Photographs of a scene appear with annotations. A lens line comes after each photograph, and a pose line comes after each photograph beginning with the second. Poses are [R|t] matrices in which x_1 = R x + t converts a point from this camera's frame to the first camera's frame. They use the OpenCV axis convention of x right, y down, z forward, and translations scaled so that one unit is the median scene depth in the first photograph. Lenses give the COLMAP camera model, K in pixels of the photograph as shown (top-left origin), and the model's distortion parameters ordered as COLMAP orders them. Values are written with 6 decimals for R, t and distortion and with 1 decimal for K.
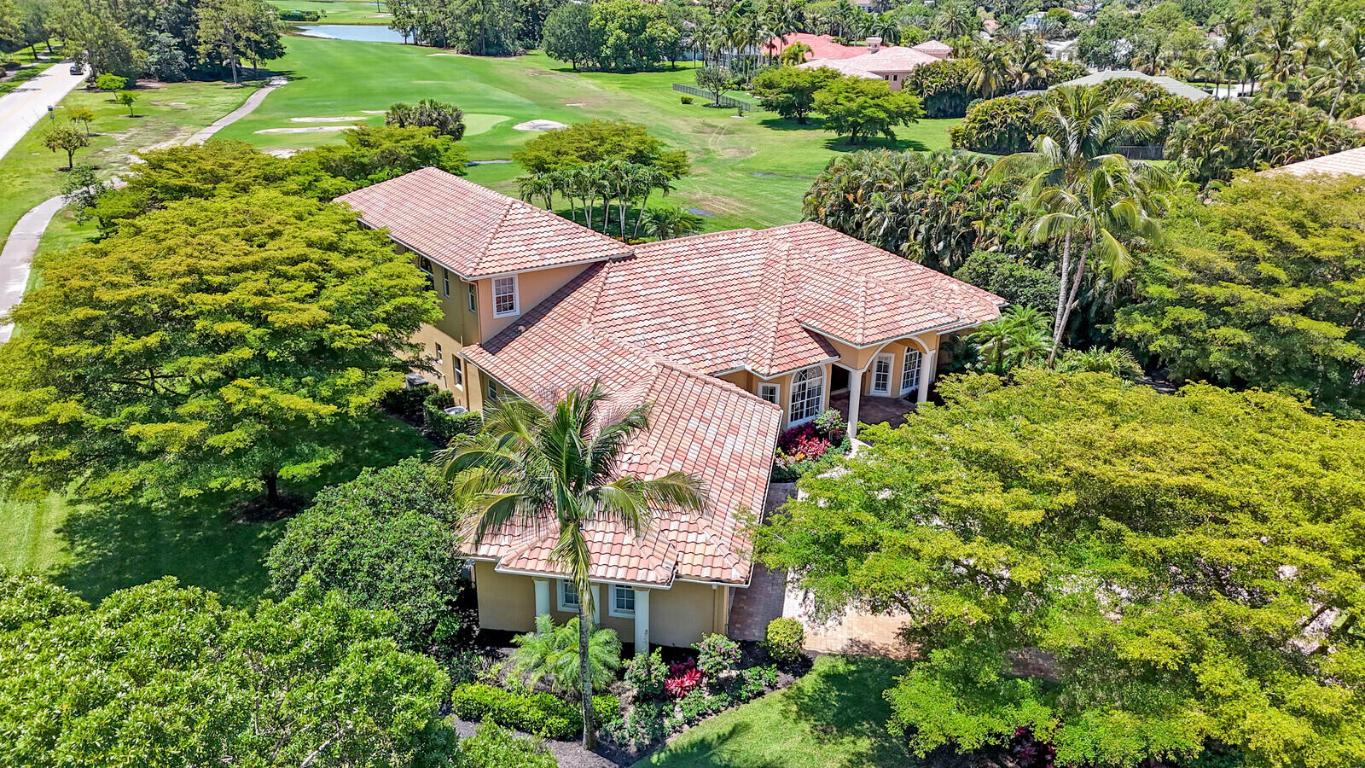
lens RADIAL K [[994.3, 0, 674.9], [0, 994.3, 387.8], [0, 0, 1]] dist [0.032873, -0.004601]
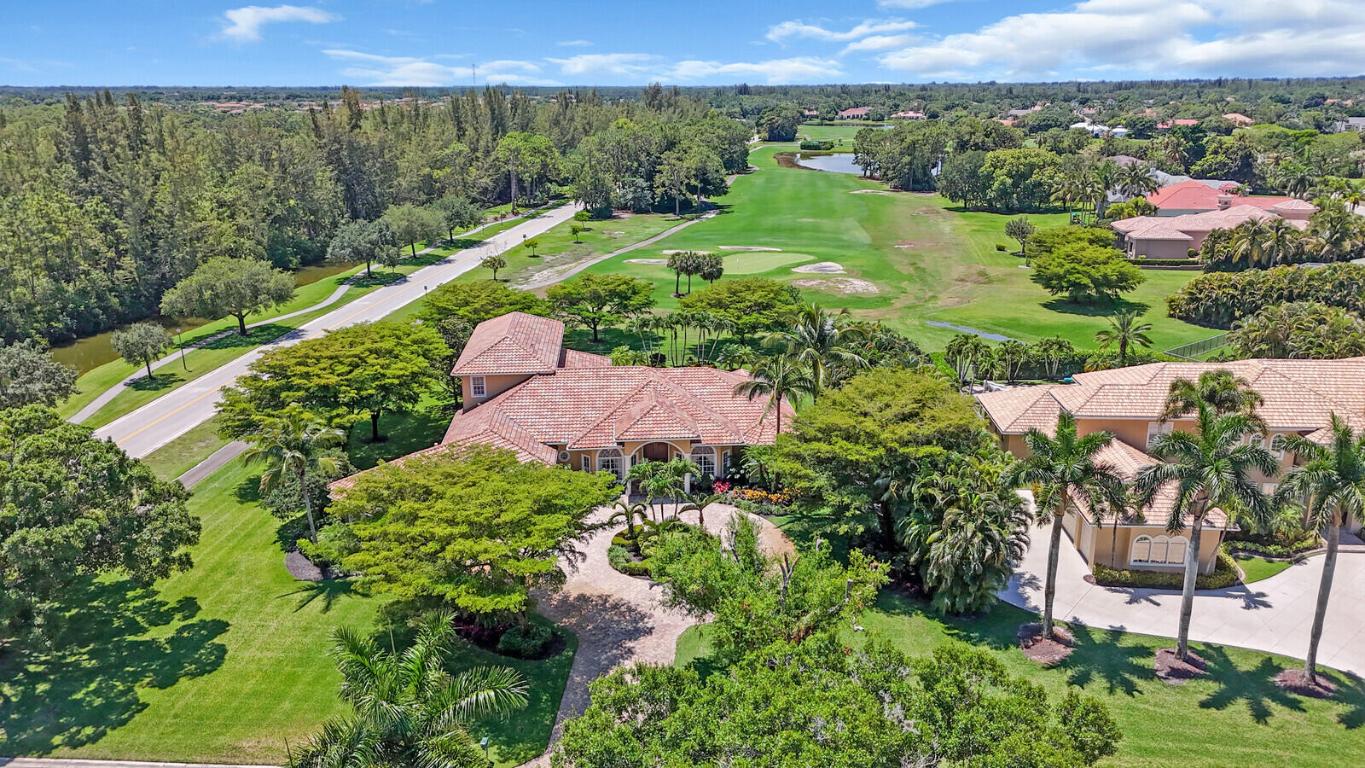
lens RADIAL K [[986.7, 0, 684.3], [0, 986.7, 378.0], [0, 0, 1]] dist [0.066182, -0.056177]
pose [[0.855145, 0.124047, -0.503329, 0.311437], [-0.176859, 0.982506, -0.058339, -0.018903], [0.487287, 0.138906, 0.862123, -0.120644]]
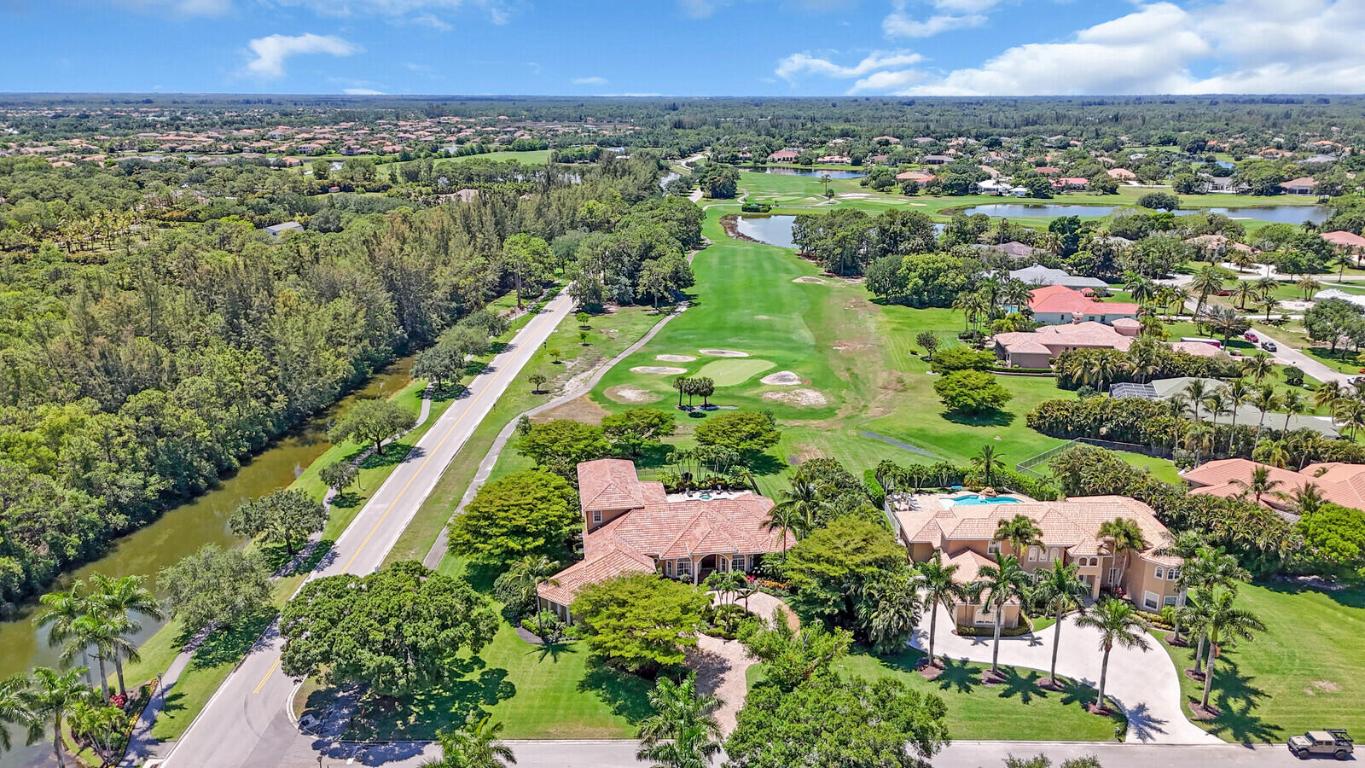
lens RADIAL K [[982.6, 0, 682.5], [0, 982.6, 384.0], [0, 0, 1]] dist [0.099317, -0.168179]
pose [[0.889368, 0.111384, -0.443416, 0.389377], [-0.159307, 0.984585, -0.072201, -0.090172], [0.428539, 0.134853, 0.893403, -0.475609]]
